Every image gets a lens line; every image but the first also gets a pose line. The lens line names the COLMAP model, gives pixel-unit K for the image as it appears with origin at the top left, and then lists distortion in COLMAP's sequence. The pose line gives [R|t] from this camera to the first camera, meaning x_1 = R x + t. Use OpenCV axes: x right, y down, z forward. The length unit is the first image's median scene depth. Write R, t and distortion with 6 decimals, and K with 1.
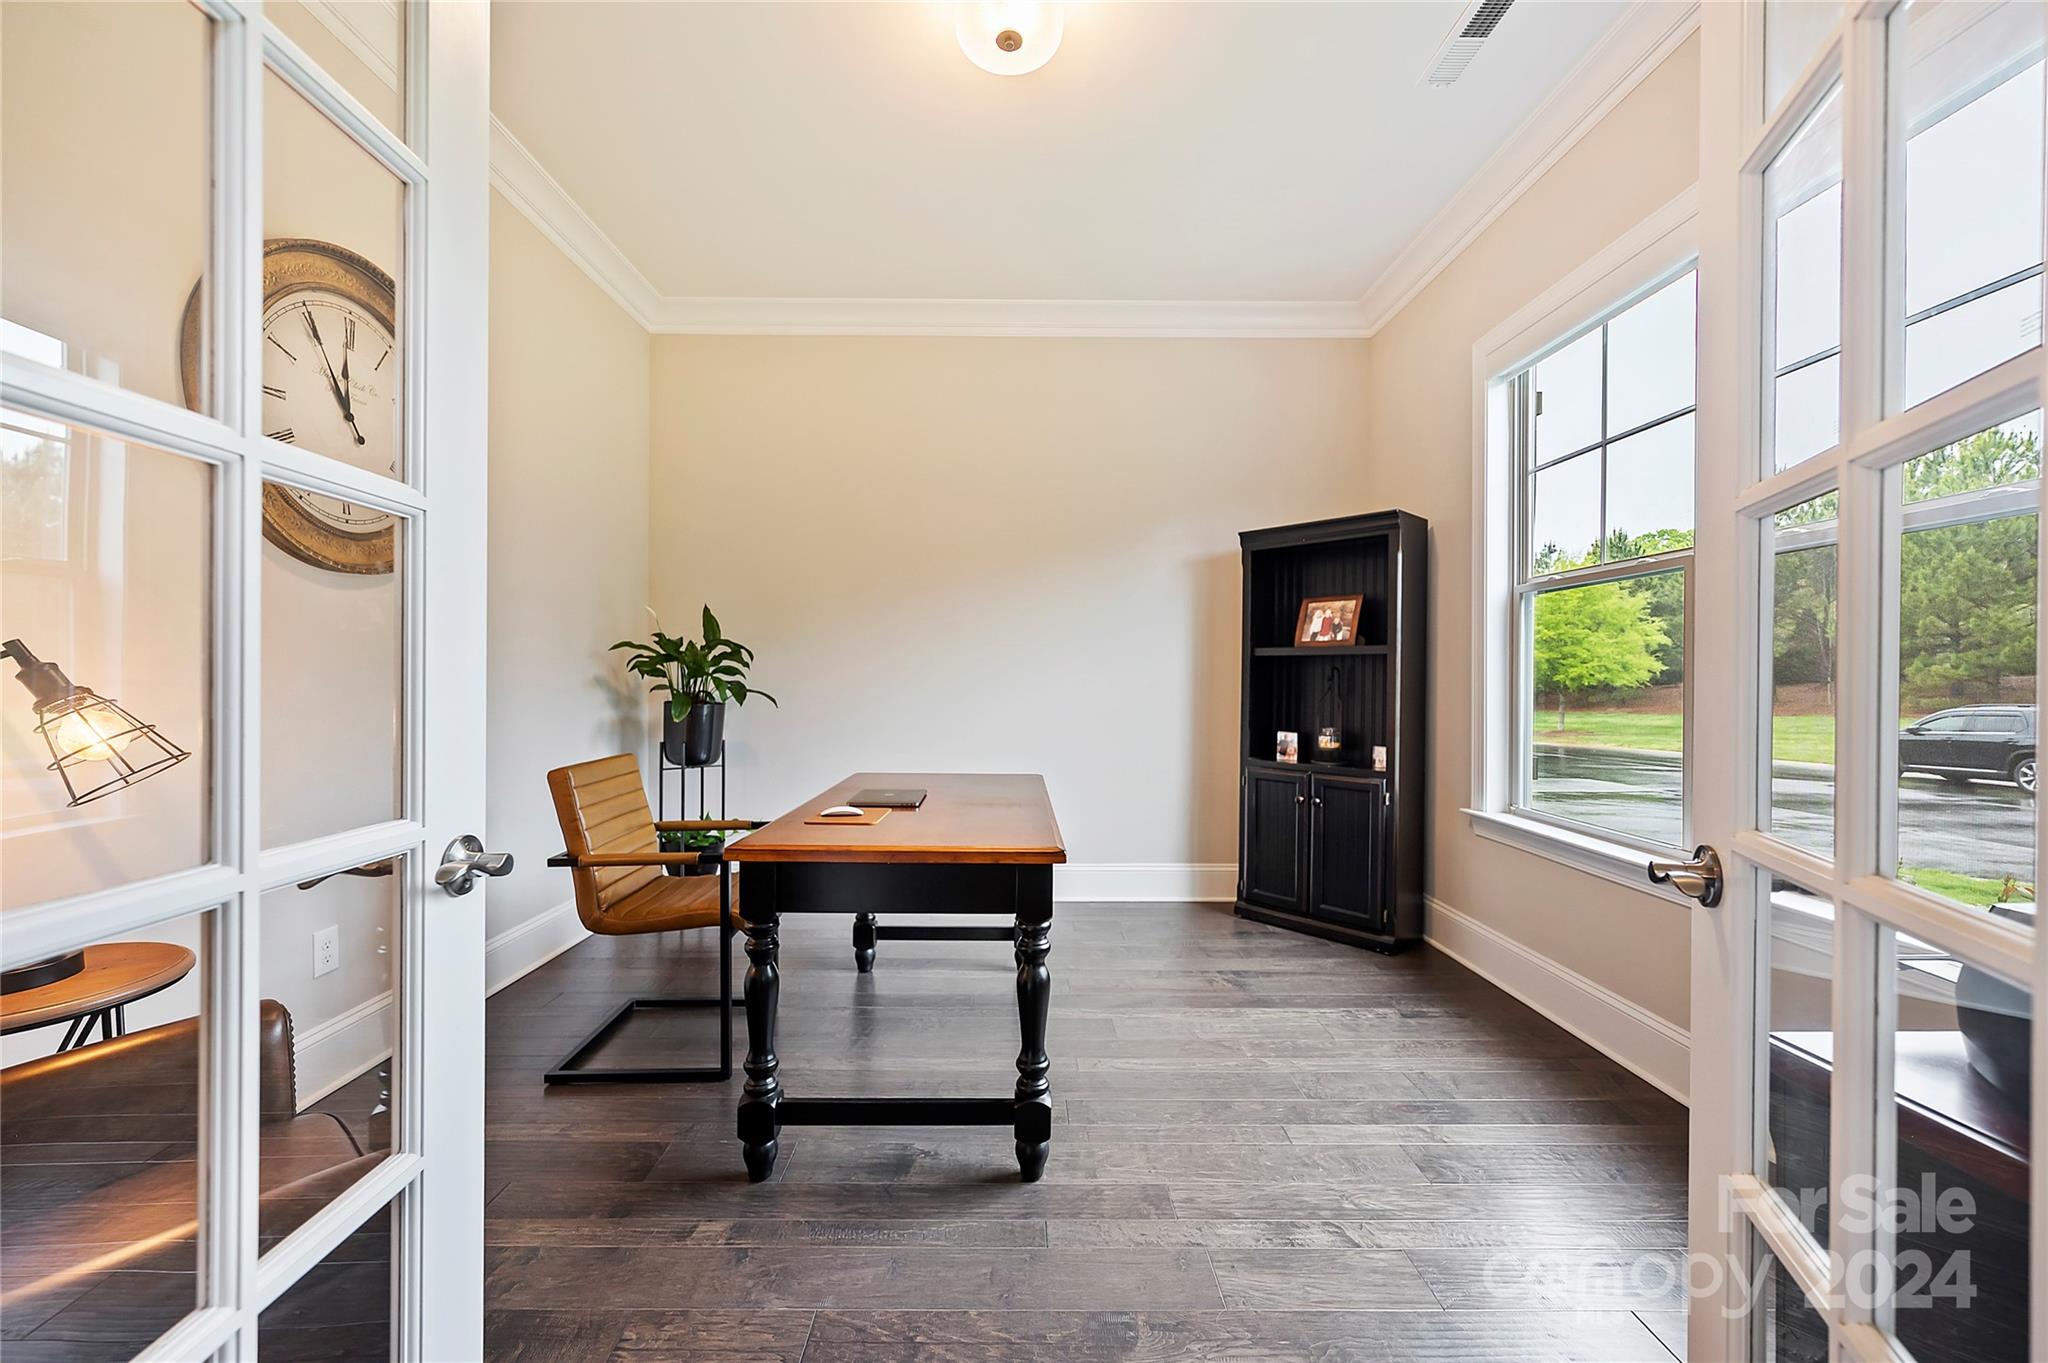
lens RADIAL K [[835.4, 0, 1025.4], [0, 835.4, 685.1], [0, 0, 1]] dist [0.010791, -0.000093]
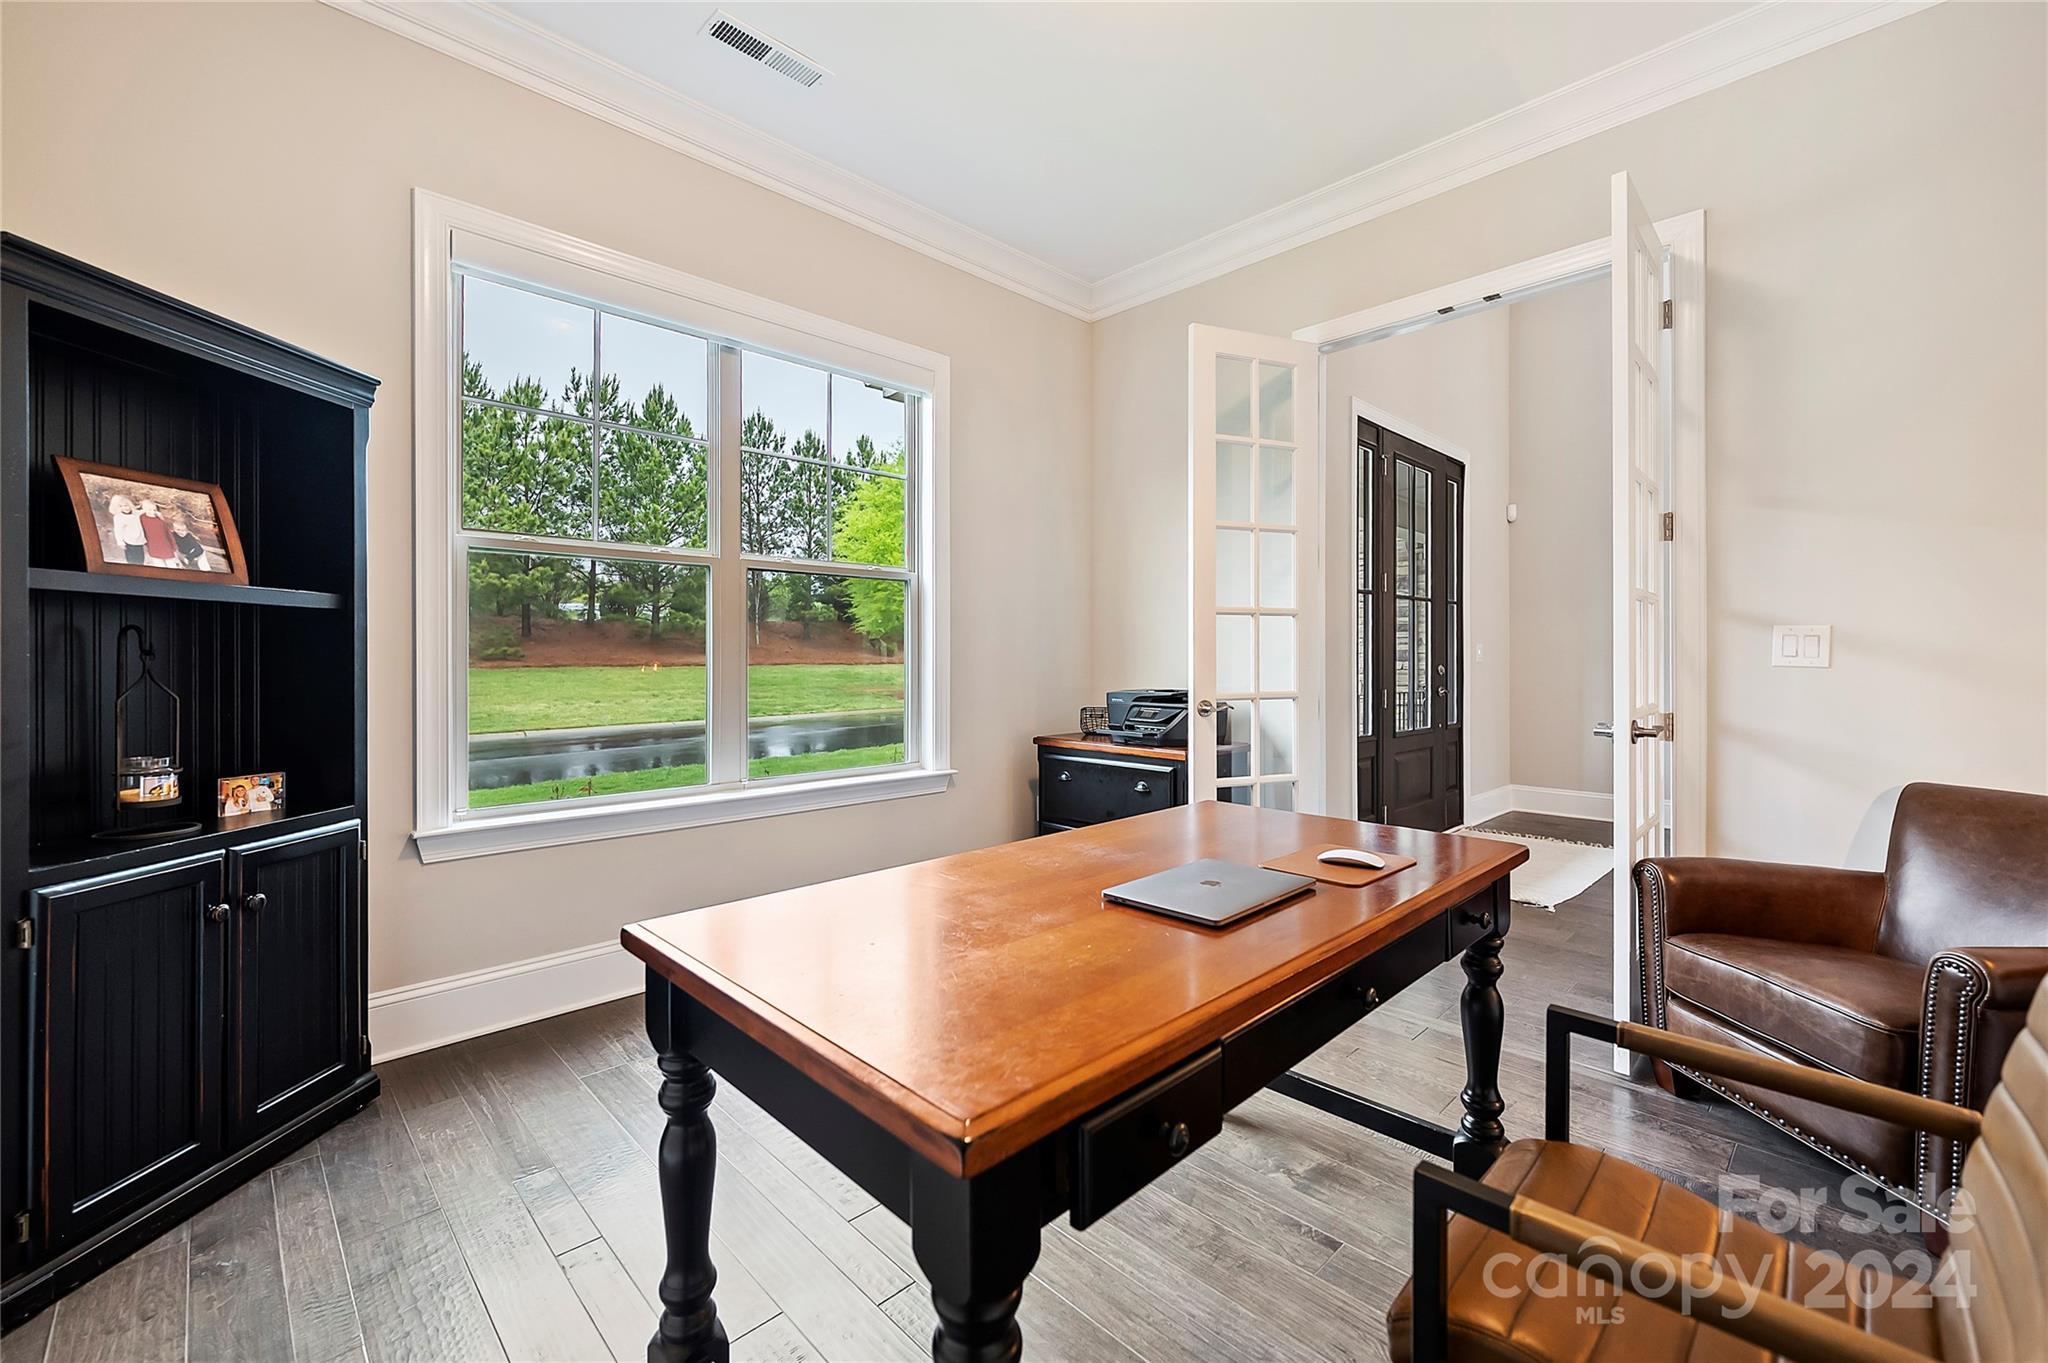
lens RADIAL K [[835.4, 0, 1029.8], [0, 835.4, 670.7], [0, 0, 1]] dist [0.010791, -0.000093]
pose [[-0.688491, -0.008398, 0.725196, -0.315711], [-0.003989, 0.999962, 0.007793, -0.001634], [-0.725234, 0.002472, -0.688499, 0.984812]]
